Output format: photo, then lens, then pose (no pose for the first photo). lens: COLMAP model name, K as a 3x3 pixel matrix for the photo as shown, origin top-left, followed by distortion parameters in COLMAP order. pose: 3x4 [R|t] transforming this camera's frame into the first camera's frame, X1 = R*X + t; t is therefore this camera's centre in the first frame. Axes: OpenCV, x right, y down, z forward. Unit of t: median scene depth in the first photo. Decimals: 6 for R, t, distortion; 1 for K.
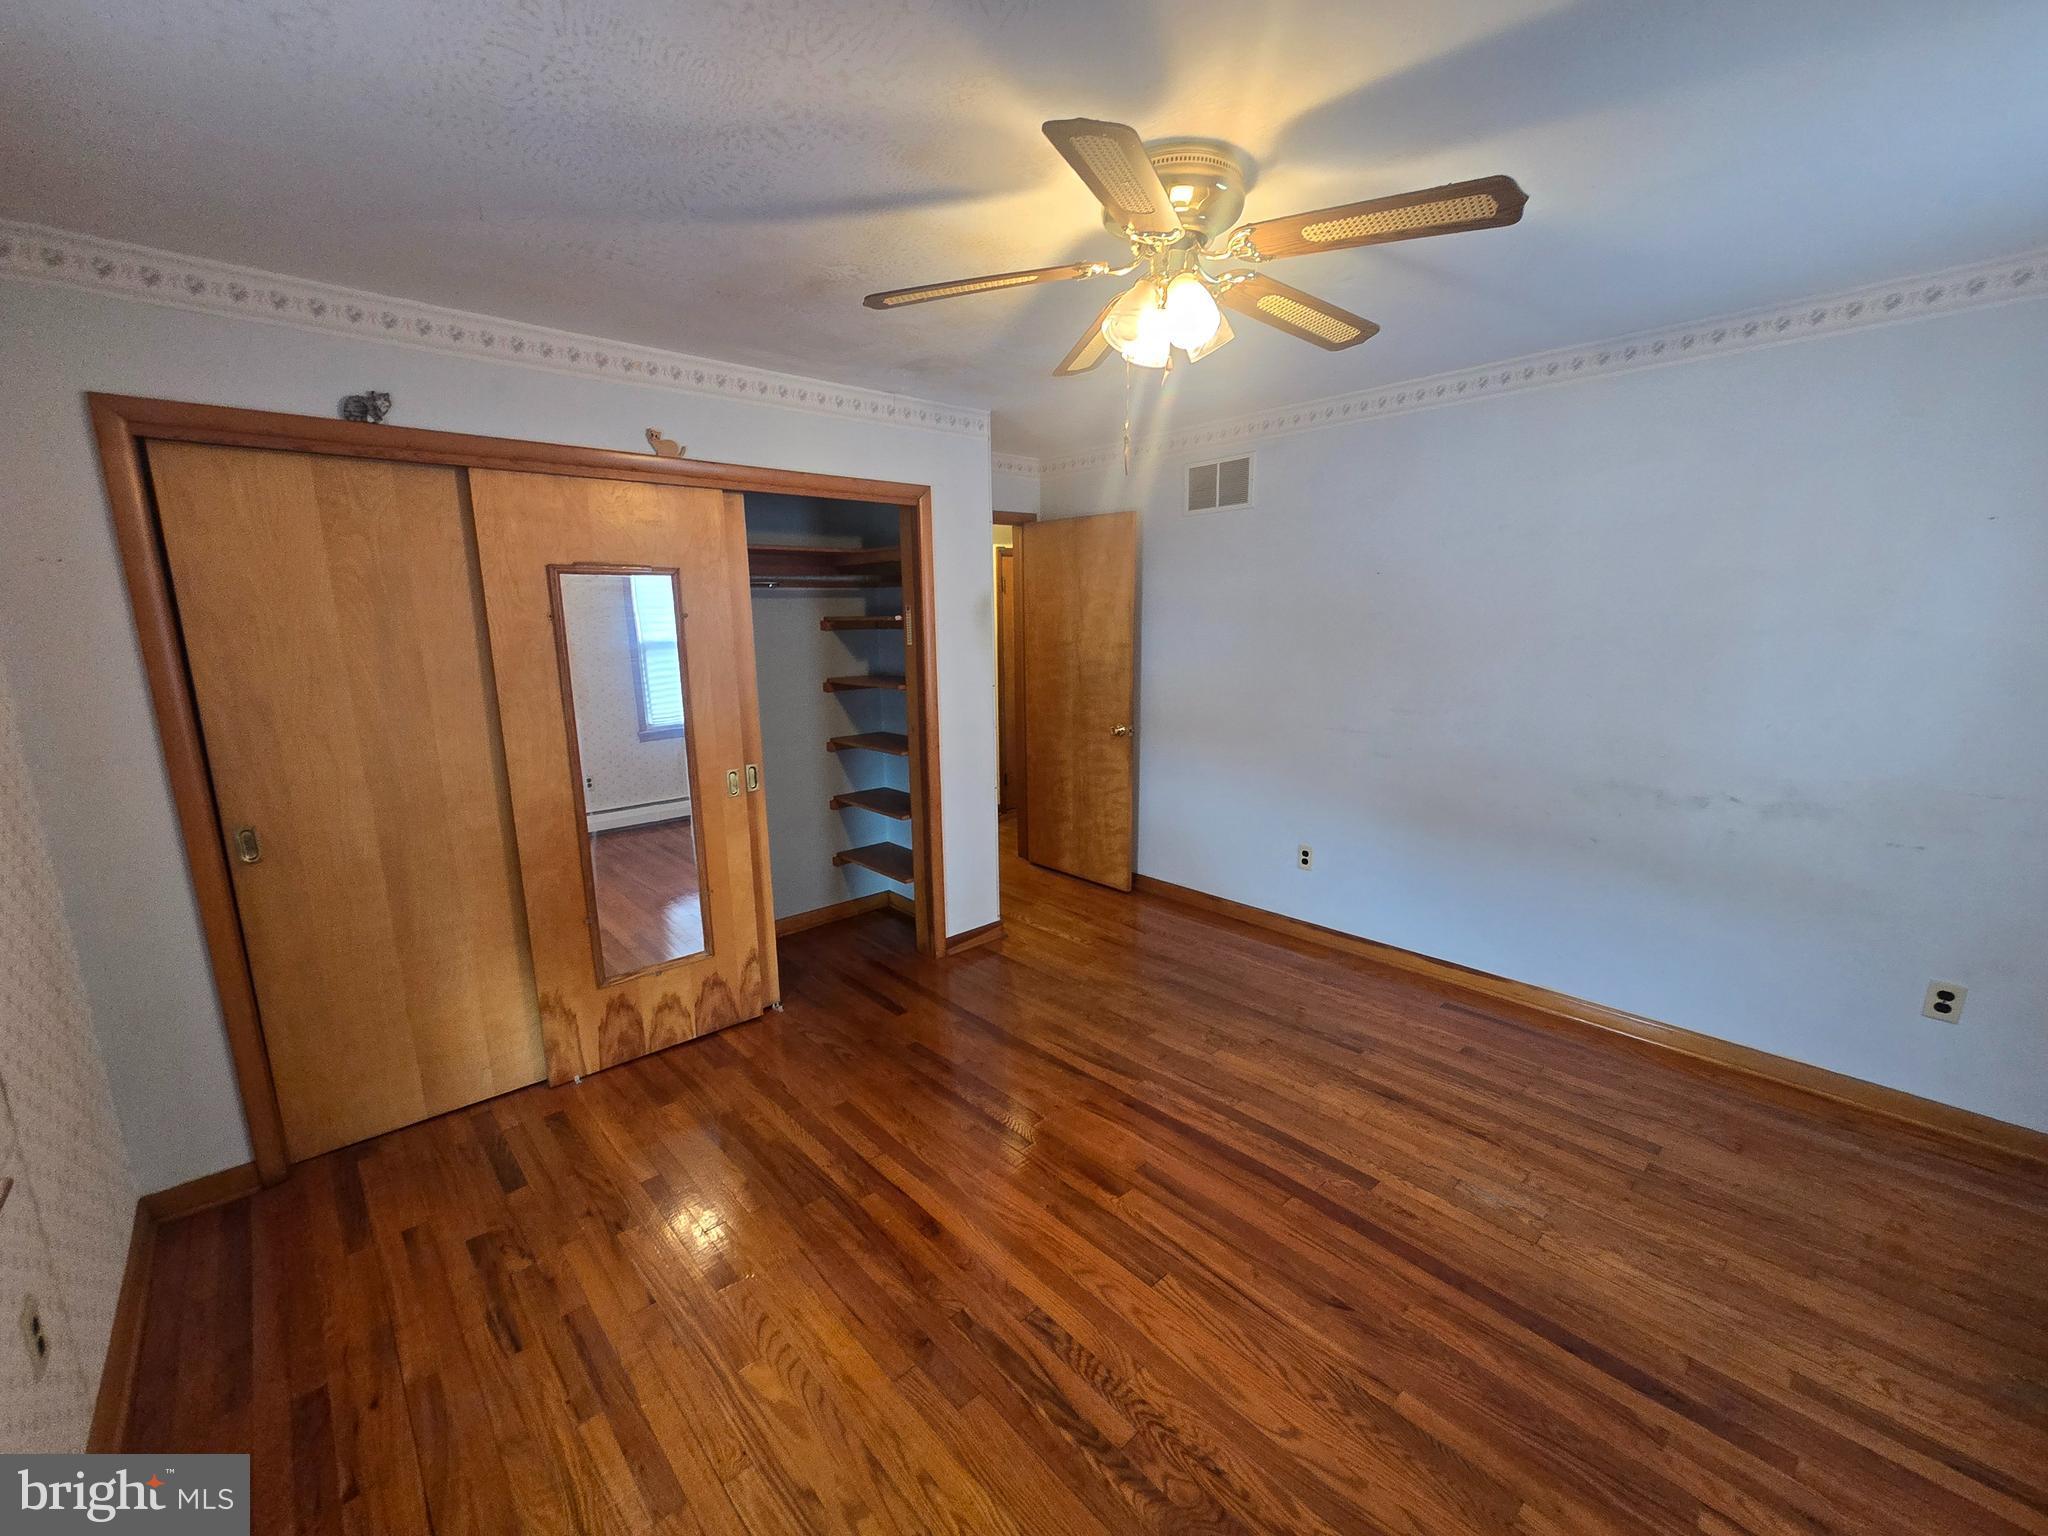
lens RADIAL K [[835.6, 0, 1018.4], [0, 835.6, 777.1], [0, 0, 1]] dist [-0.000472, -0.000575]
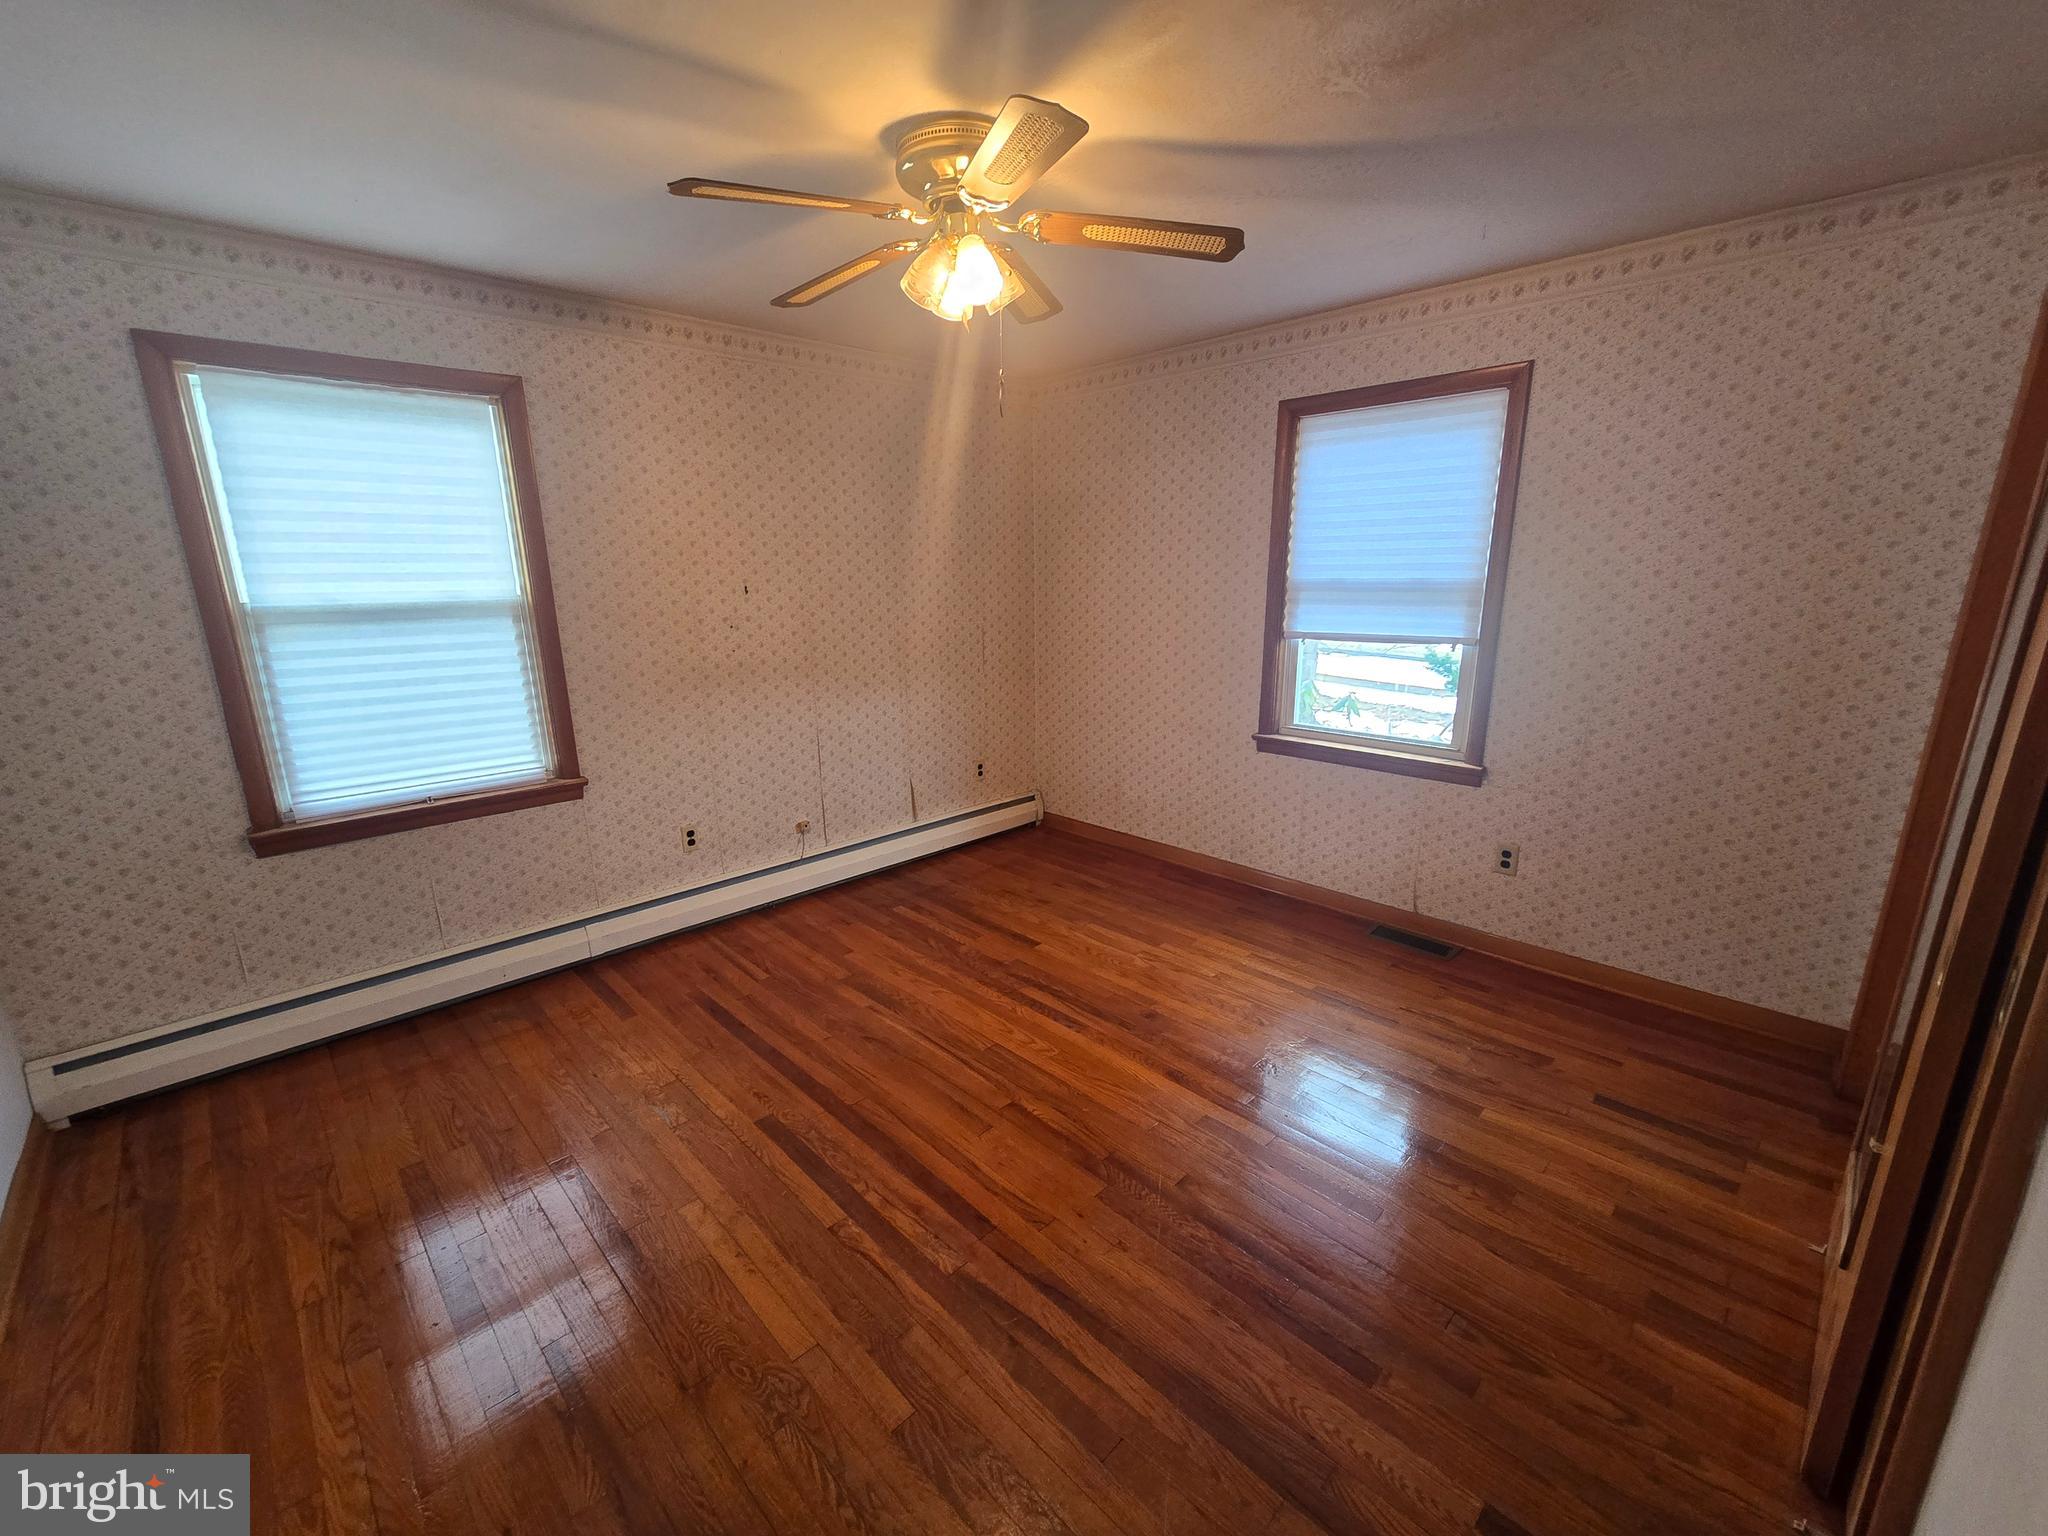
lens RADIAL K [[835.6, 0, 1018.4], [0, 835.6, 777.1], [0, 0, 1]] dist [-0.000472, -0.000575]
pose [[-0.998821, 0.035355, -0.033267, 0.147127], [0.018046, 0.906571, 0.421668, -0.353461], [0.045067, 0.420570, -0.906140, 1.968643]]
